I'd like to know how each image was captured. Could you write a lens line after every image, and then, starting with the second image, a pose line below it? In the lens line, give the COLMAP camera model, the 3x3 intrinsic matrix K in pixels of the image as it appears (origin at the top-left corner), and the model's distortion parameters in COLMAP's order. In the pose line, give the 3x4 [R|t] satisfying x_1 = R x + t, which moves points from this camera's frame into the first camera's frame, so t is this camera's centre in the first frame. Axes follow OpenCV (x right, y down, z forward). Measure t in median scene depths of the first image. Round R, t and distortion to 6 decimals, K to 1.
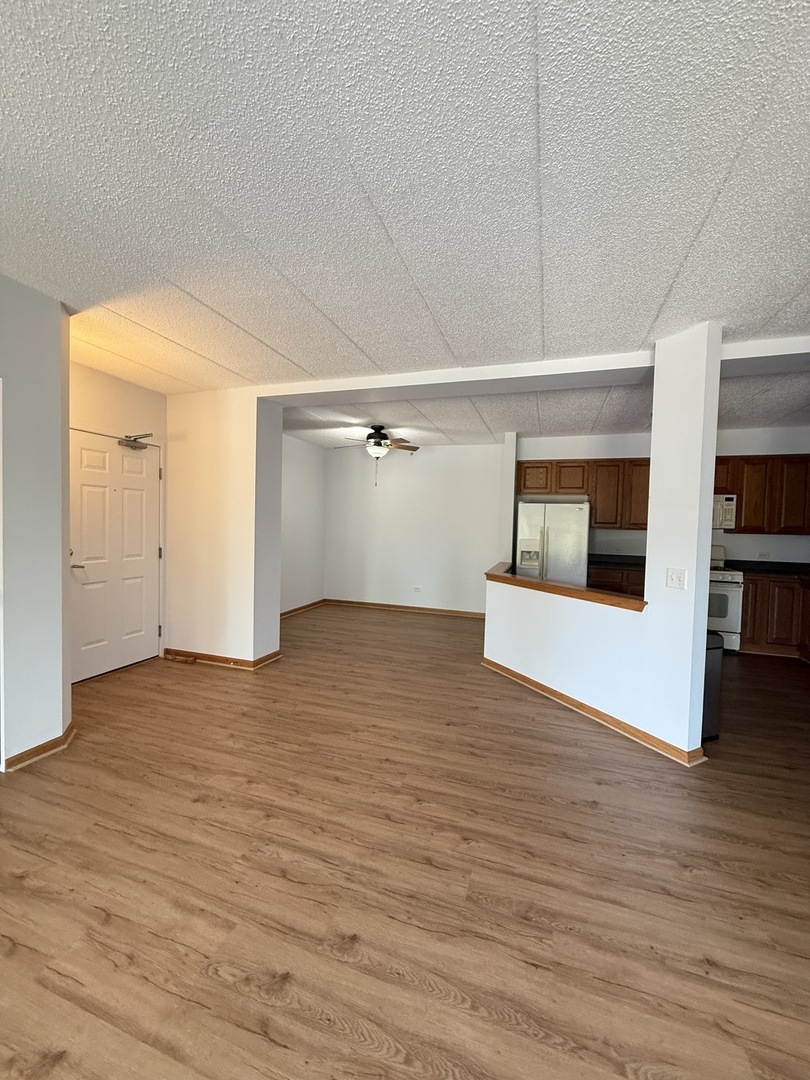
lens RADIAL K [[431.8, 0, 408.4], [0, 431.8, 541.1], [0, 0, 1]] dist [0.000585, 0.000375]
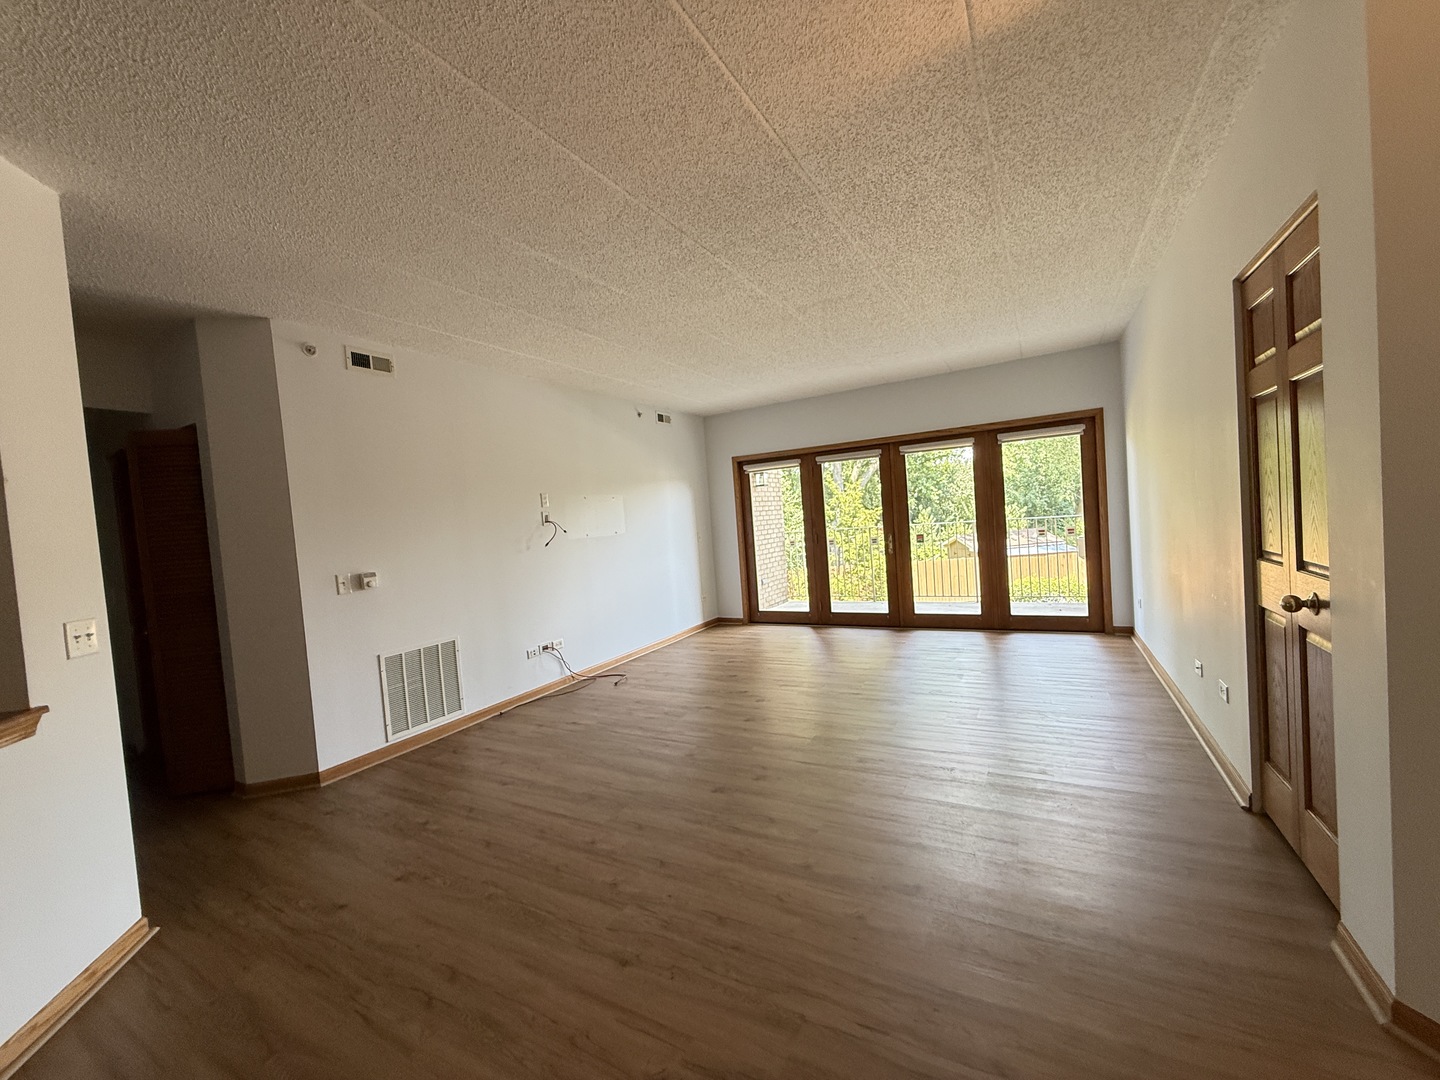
lens RADIAL K [[575.8, 0, 716.6], [0, 575.8, 542.8], [0, 0, 1]] dist [0.000585, 0.000375]
pose [[-0.980297, 0.035934, 0.194233, -0.330473], [0.051959, 0.995595, 0.078048, -0.046726], [-0.190573, 0.086602, -0.977846, 1.719122]]
